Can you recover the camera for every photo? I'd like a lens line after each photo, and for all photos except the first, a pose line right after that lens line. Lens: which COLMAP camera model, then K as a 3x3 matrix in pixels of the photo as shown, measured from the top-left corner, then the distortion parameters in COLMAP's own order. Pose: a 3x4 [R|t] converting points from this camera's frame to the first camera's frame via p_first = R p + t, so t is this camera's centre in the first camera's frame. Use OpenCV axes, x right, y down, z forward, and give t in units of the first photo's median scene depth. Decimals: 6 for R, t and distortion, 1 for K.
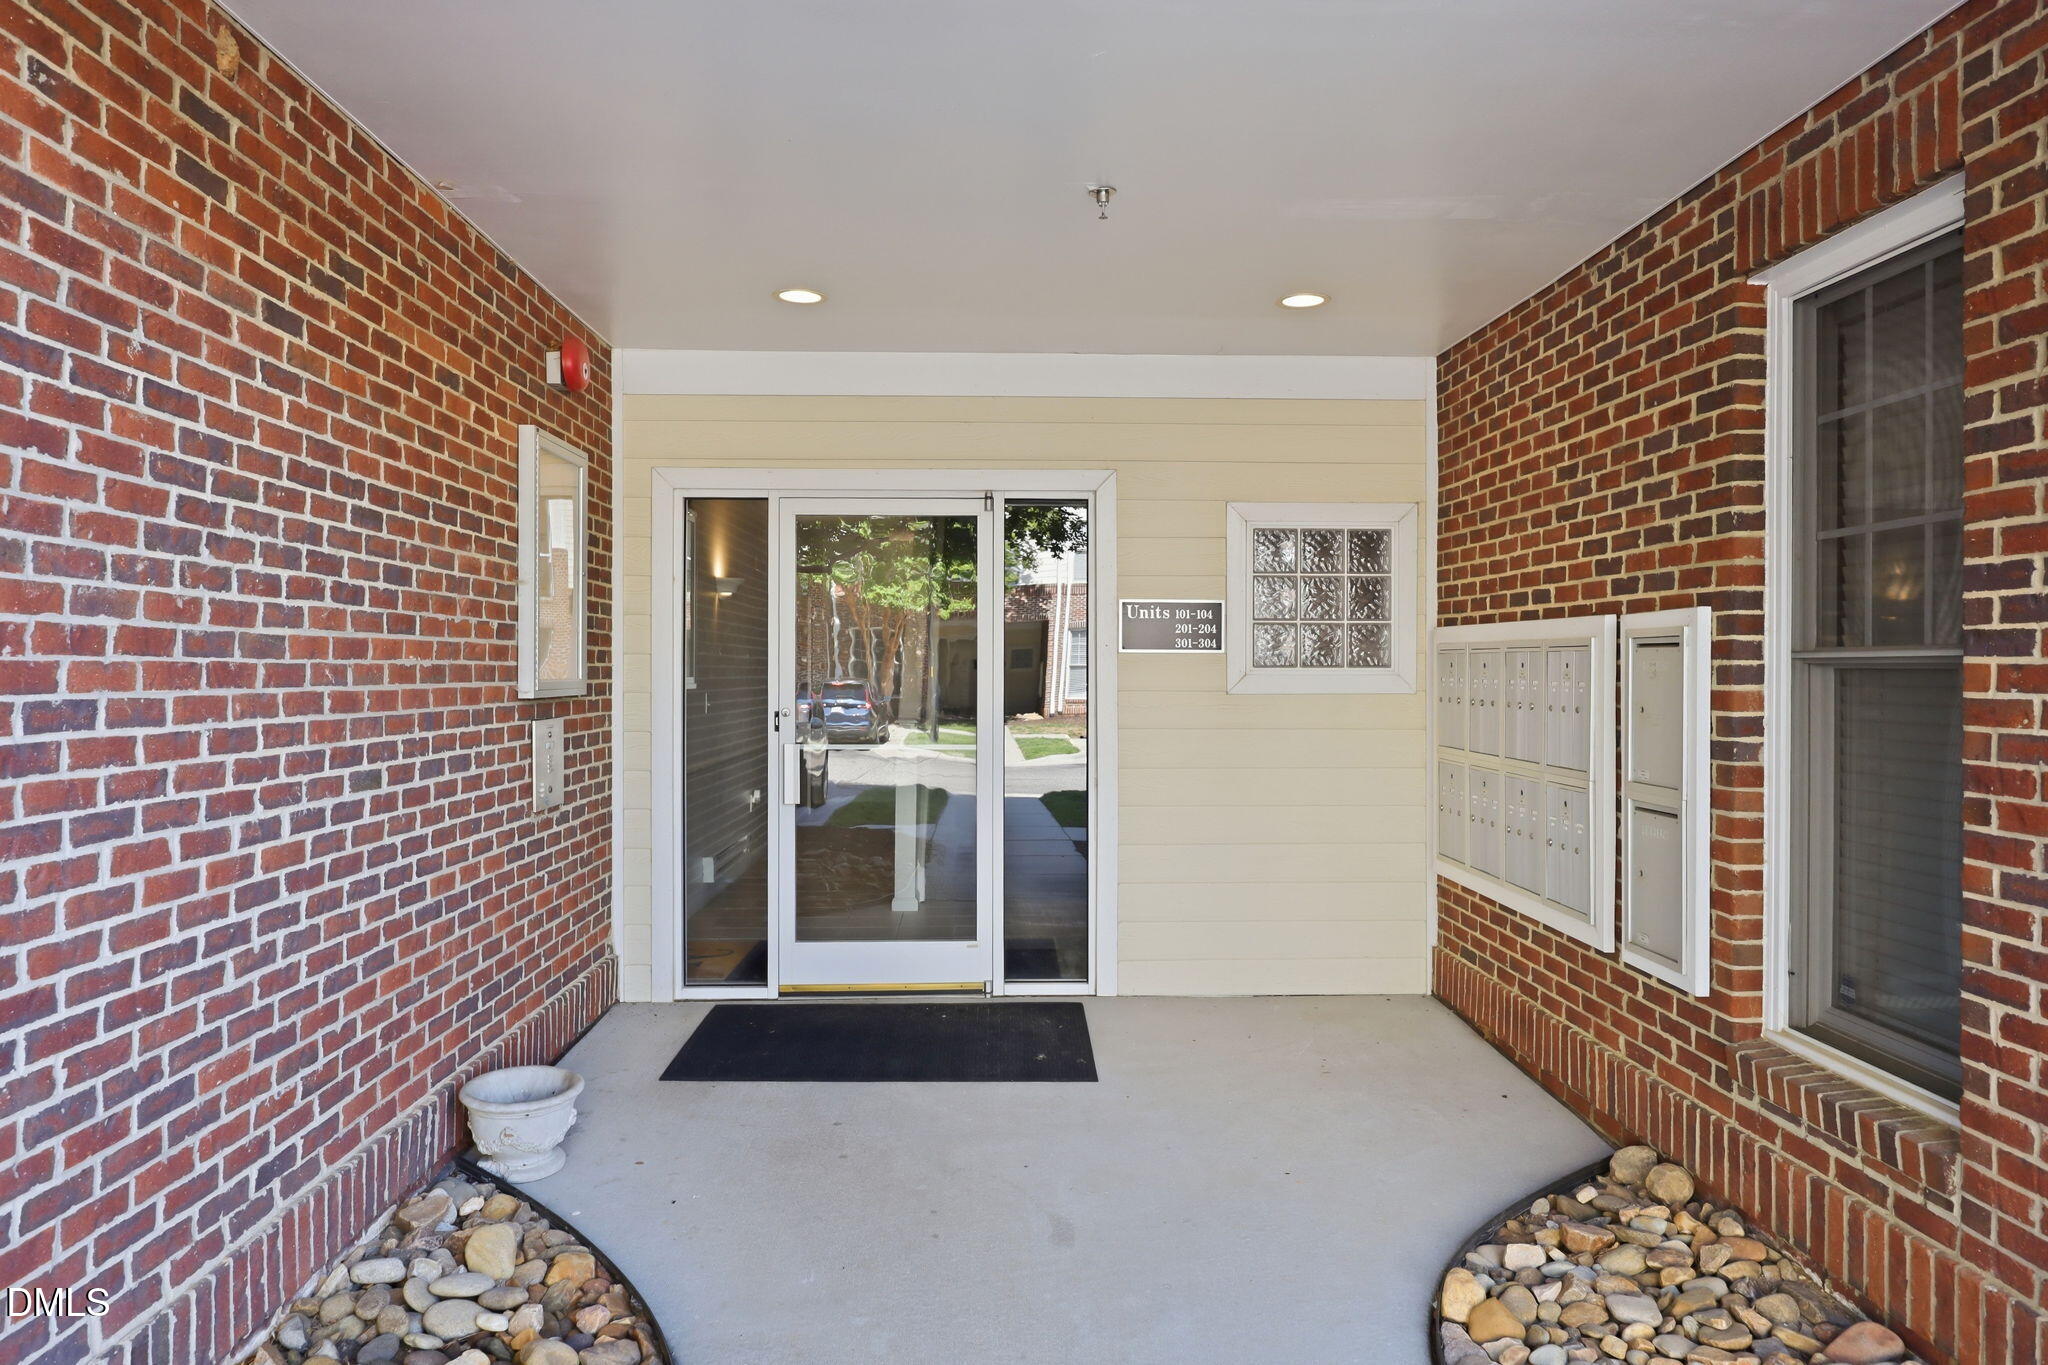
lens RADIAL K [[1345.2, 0, 1027.9], [0, 1345.2, 674.8], [0, 0, 1]] dist [0.002100, -0.000075]
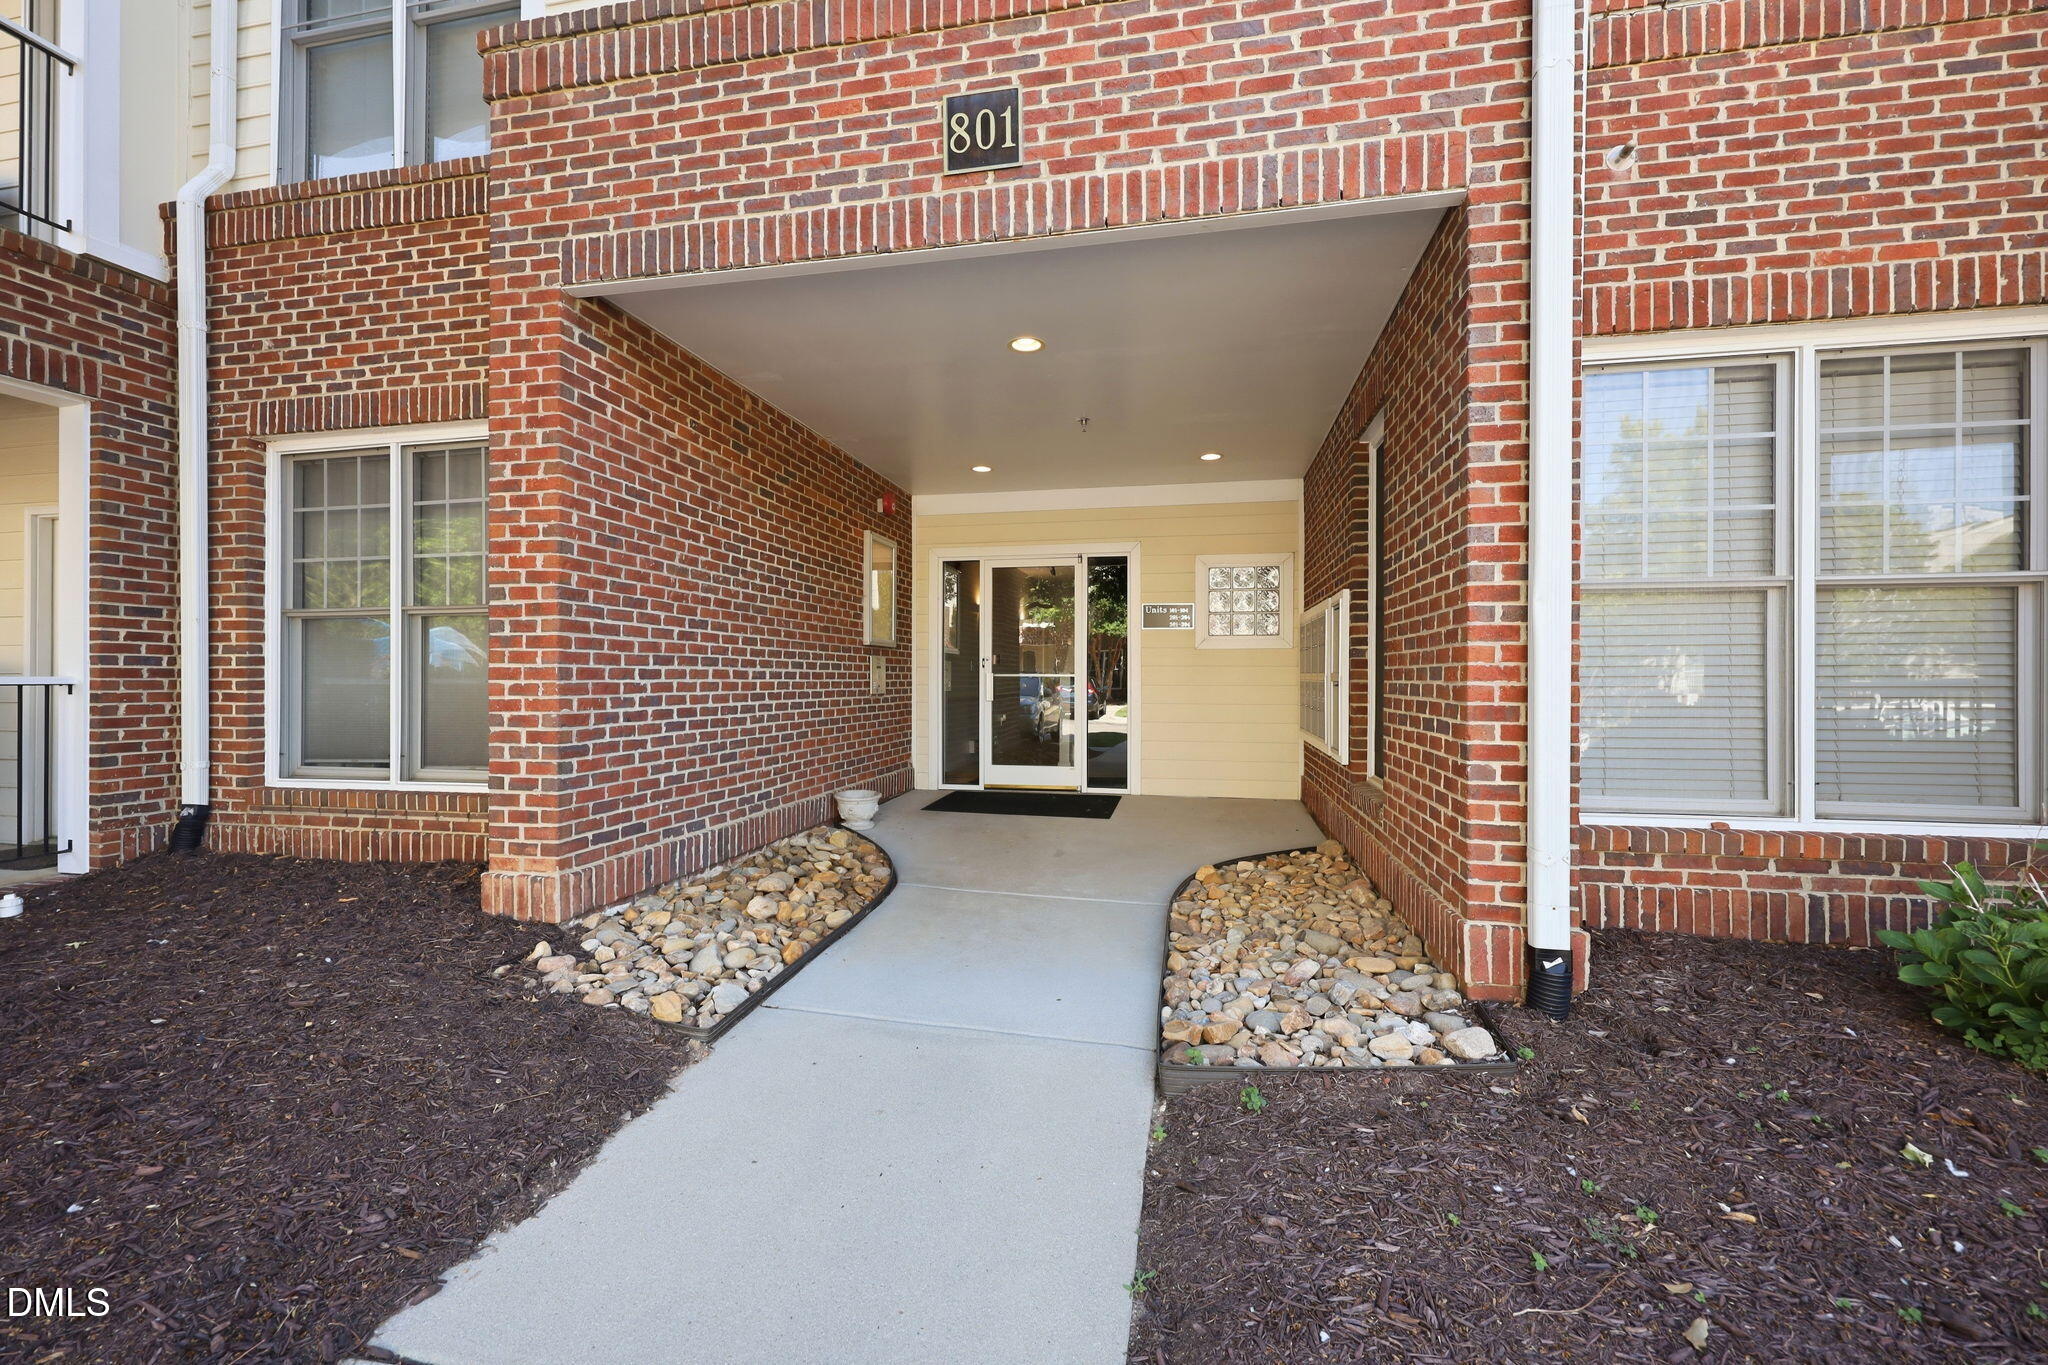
lens RADIAL K [[833.0, 0, 1025.8], [0, 833.0, 685.0], [0, 0, 1]] dist [0.001670, -0.000098]
pose [[0.970948, 0.002491, -0.239276, 0.328557], [-0.002212, 0.999997, 0.001437, 0.110464], [0.239279, -0.000866, 0.970951, -0.473055]]
